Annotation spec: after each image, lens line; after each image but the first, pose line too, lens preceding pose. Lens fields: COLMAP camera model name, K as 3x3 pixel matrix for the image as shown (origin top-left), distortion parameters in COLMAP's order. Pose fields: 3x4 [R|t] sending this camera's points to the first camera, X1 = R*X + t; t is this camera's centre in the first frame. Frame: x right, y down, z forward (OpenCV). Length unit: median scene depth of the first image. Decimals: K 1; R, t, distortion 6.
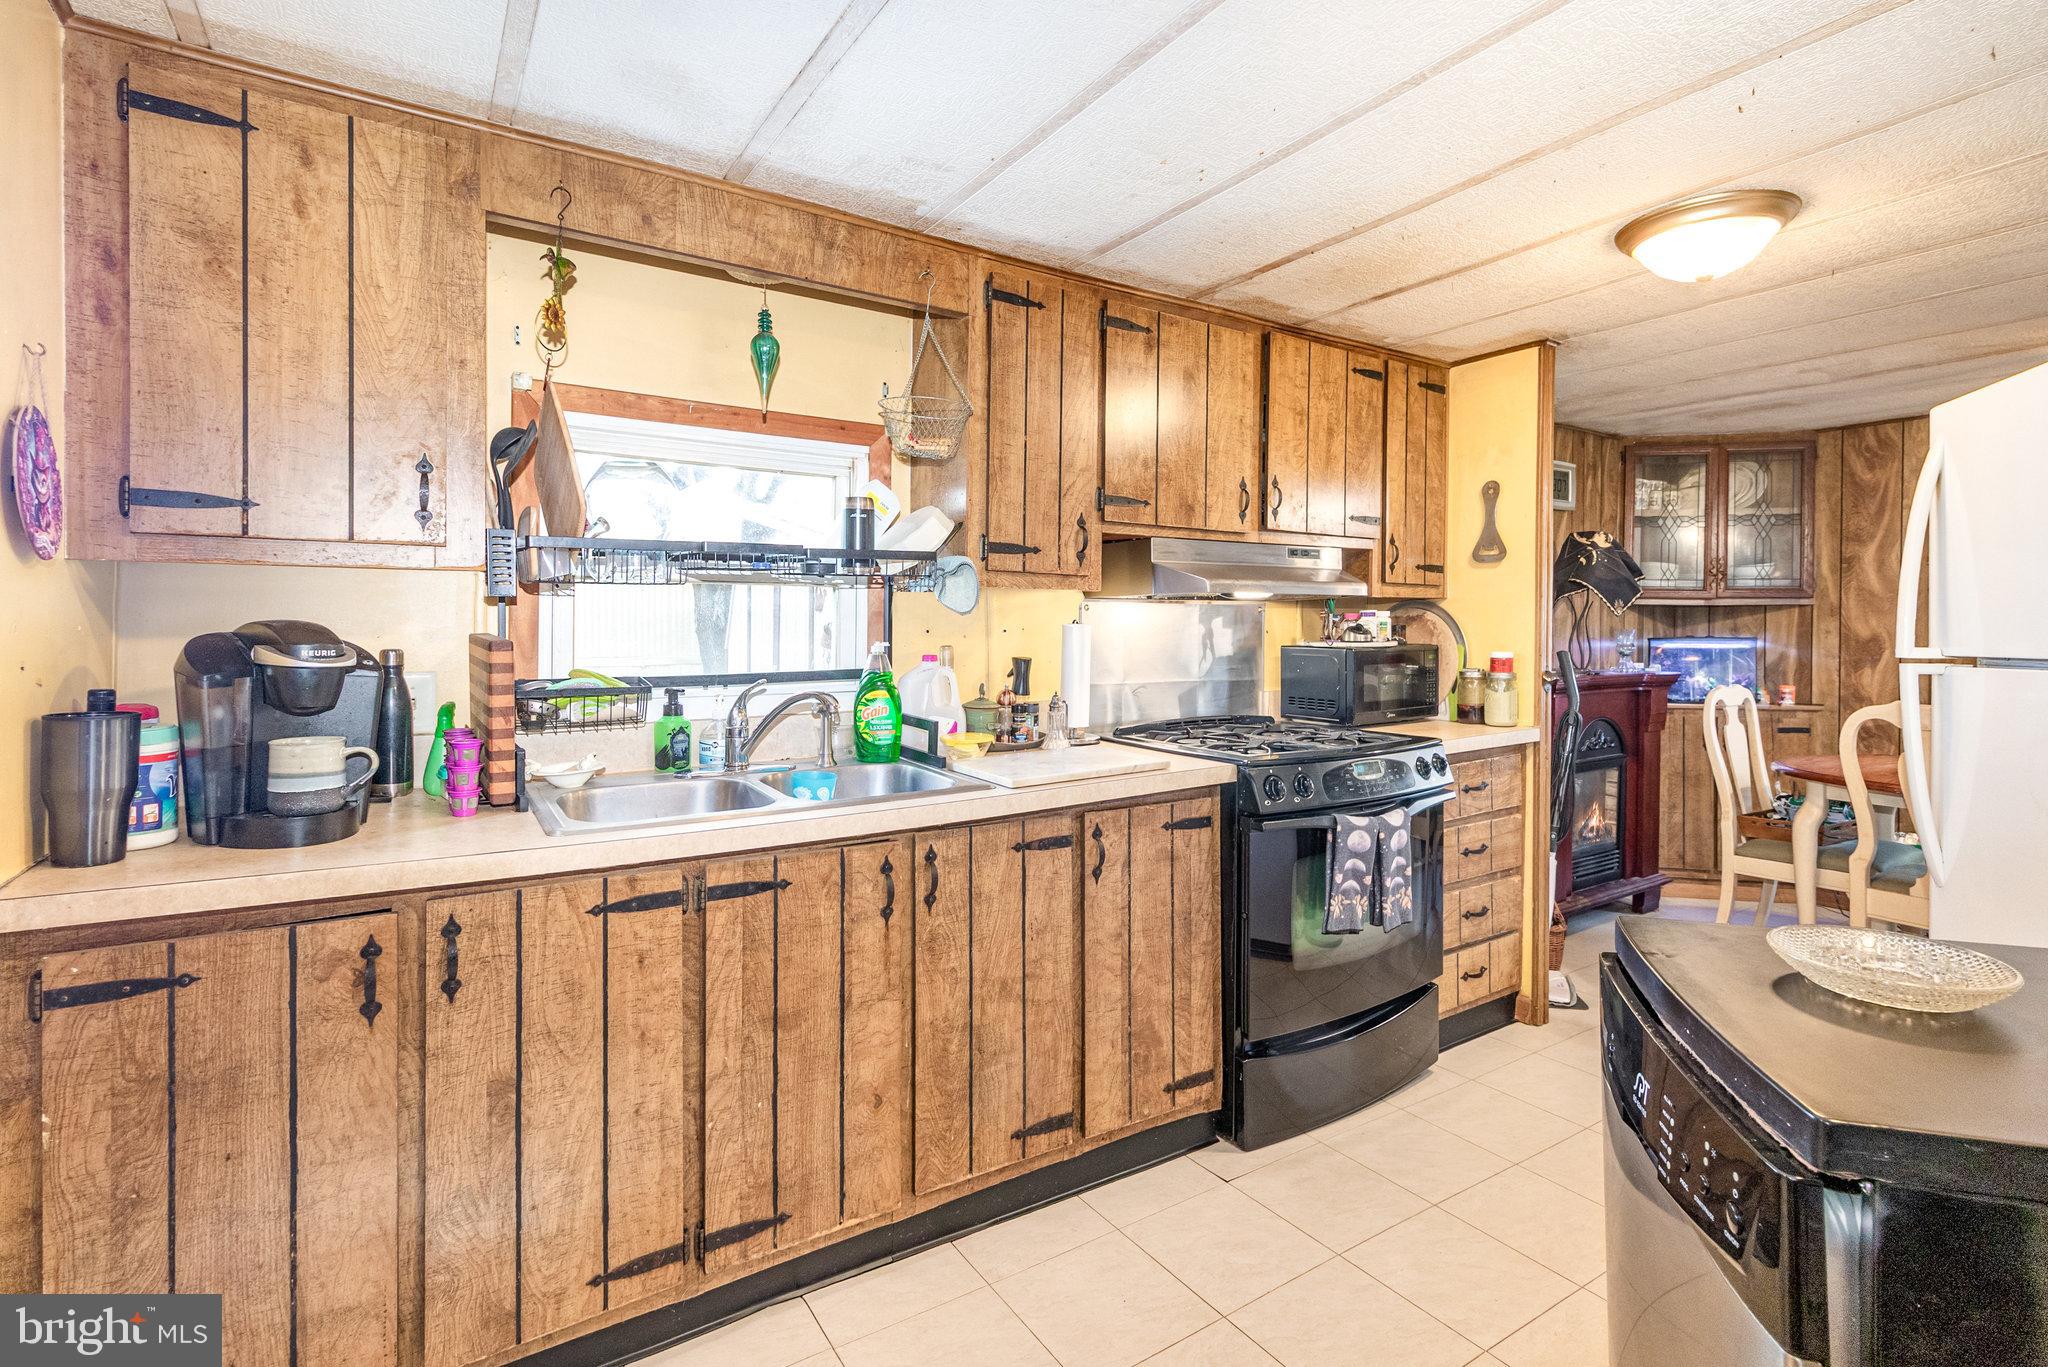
lens RADIAL K [[942.9, 0, 1053.6], [0, 942.9, 637.6], [0, 0, 1]] dist [0.000764, -0.000310]
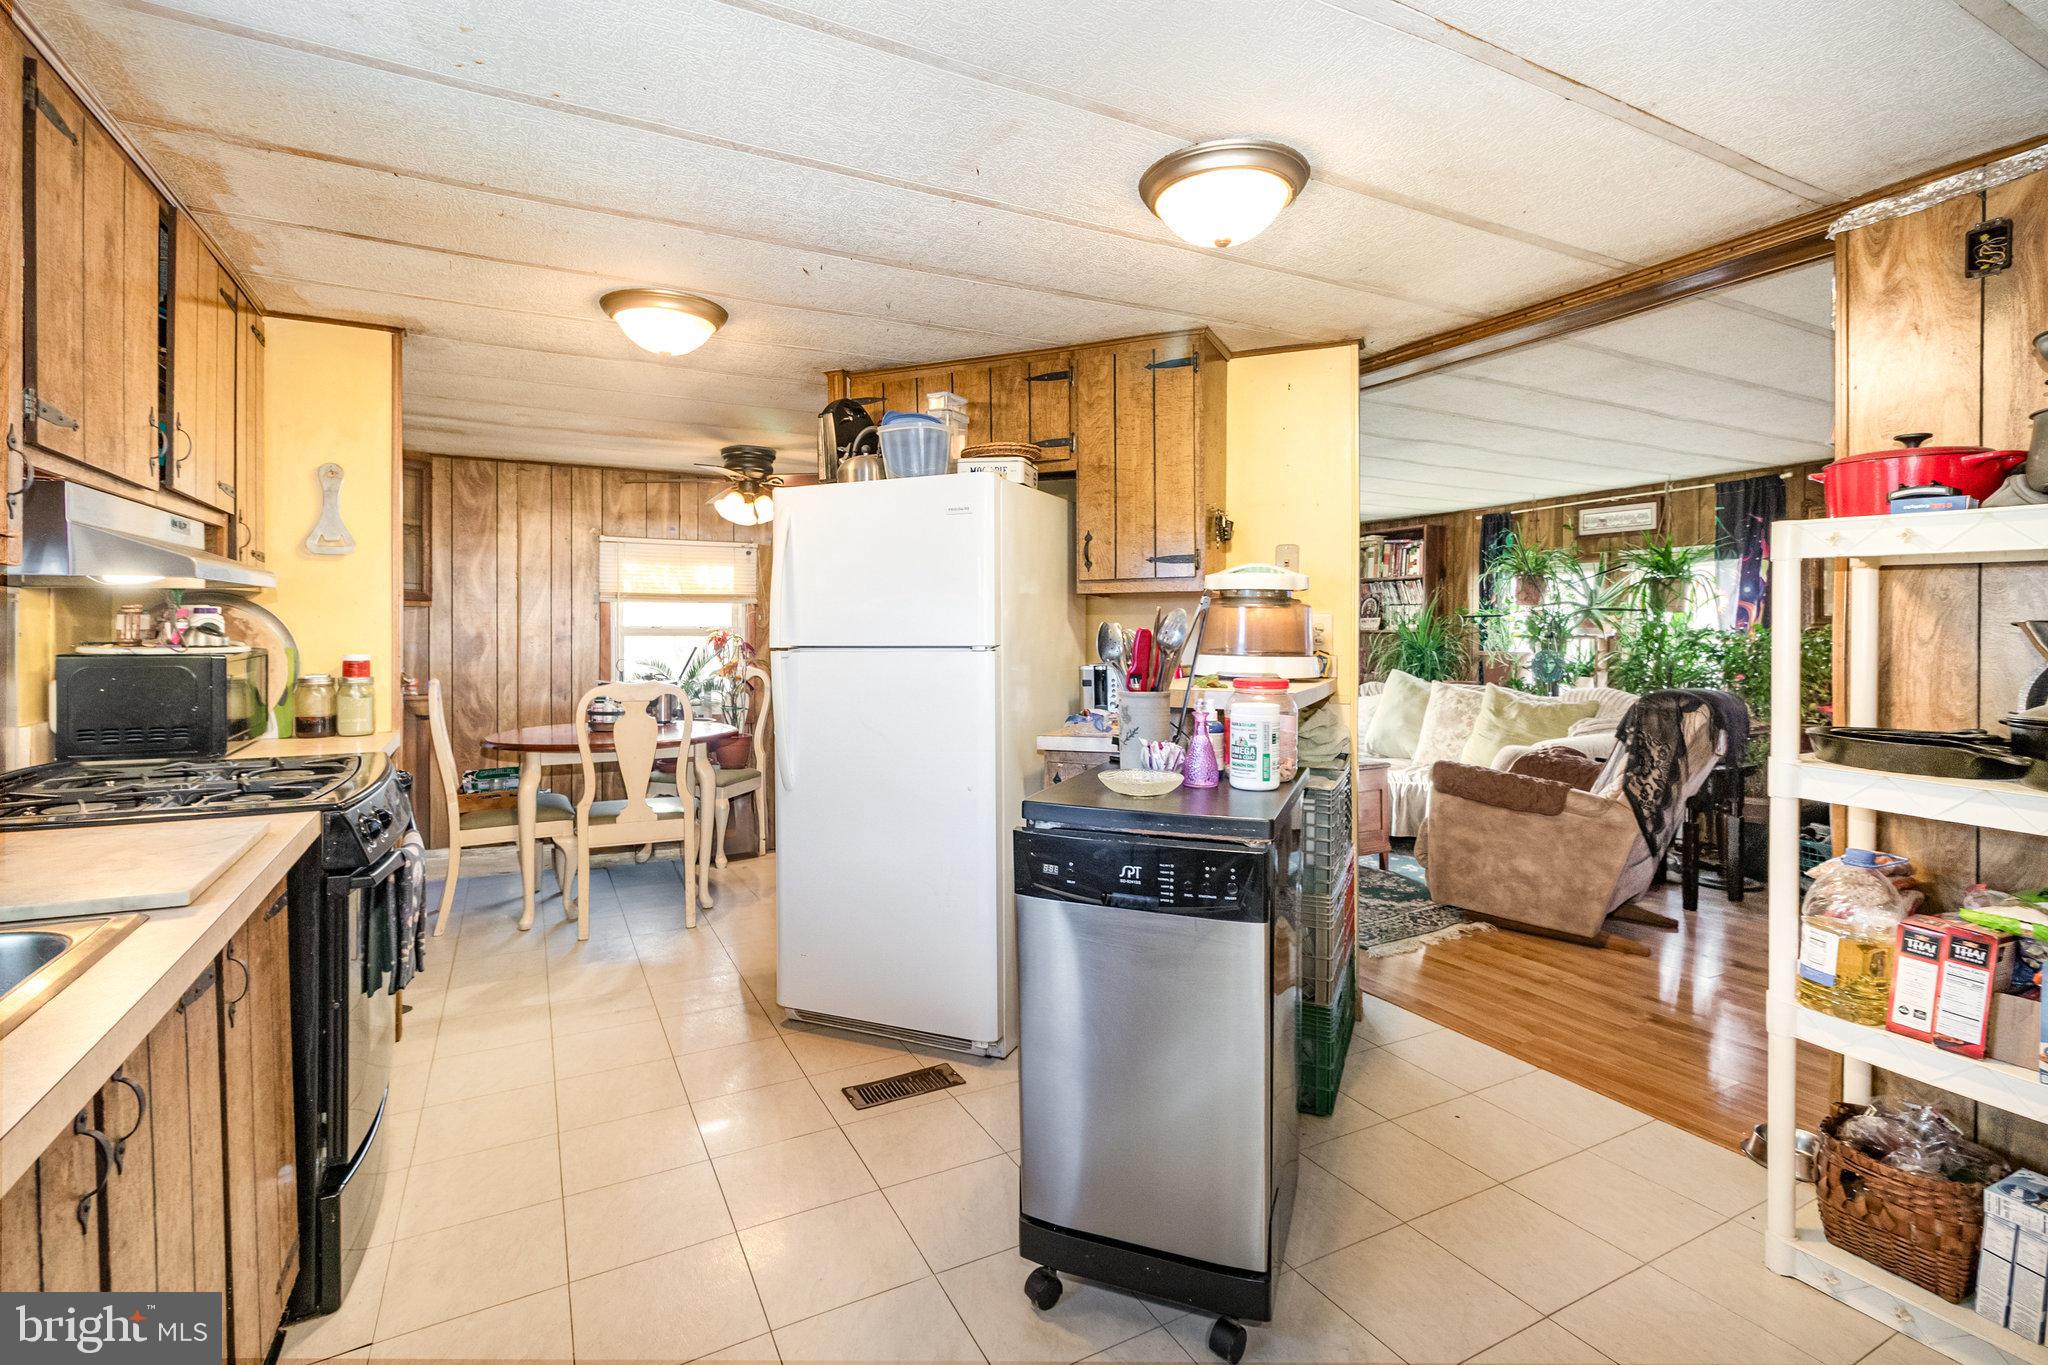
lens RADIAL K [[942.9, 0, 1019.0], [0, 942.9, 634.2], [0, 0, 1]] dist [0.000764, -0.000310]
pose [[0.067726, -0.005182, 0.997690, -0.388474], [0.002156, 0.999985, 0.005048, -0.007634], [-0.997702, 0.001809, 0.067736, 0.297916]]
